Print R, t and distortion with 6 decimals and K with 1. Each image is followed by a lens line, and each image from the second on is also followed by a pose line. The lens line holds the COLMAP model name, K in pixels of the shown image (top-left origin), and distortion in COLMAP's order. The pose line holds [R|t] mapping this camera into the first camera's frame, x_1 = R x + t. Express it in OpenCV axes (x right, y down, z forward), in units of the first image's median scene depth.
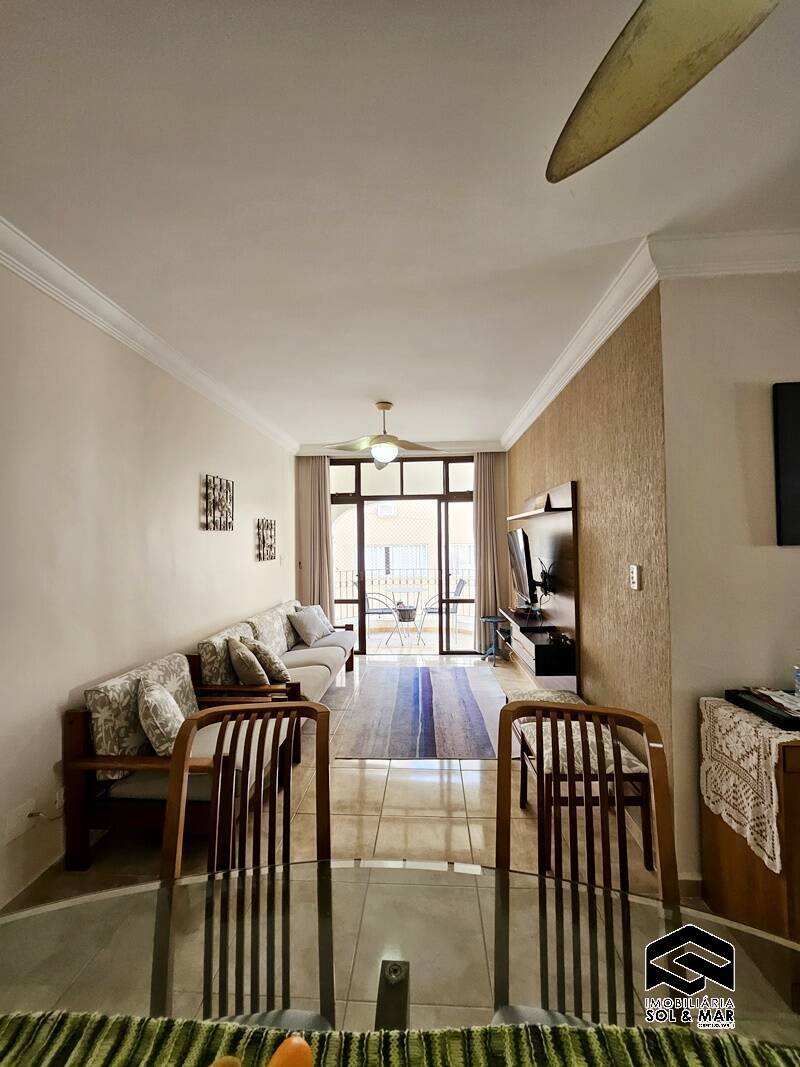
lens RADIAL K [[420.9, 0, 402.0], [0, 420.9, 537.9], [0, 0, 1]] dist [-0.000187, -0.001424]
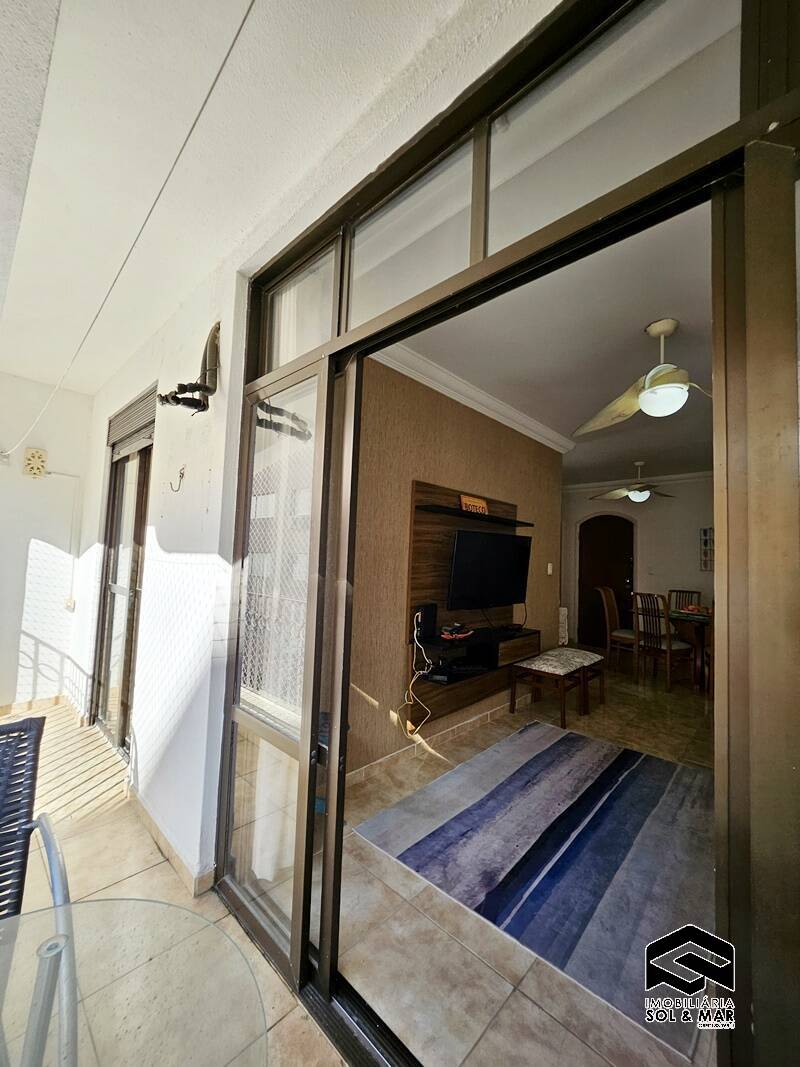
lens RADIAL K [[420.9, 0, 403.2], [0, 420.9, 535.9], [0, 0, 1]] dist [-0.000187, -0.001424]
pose [[-0.769415, 0.028250, 0.638124, -0.075000], [-0.029195, 0.996422, -0.079313, 0.031752], [-0.638081, -0.079654, -0.765838, 0.905341]]
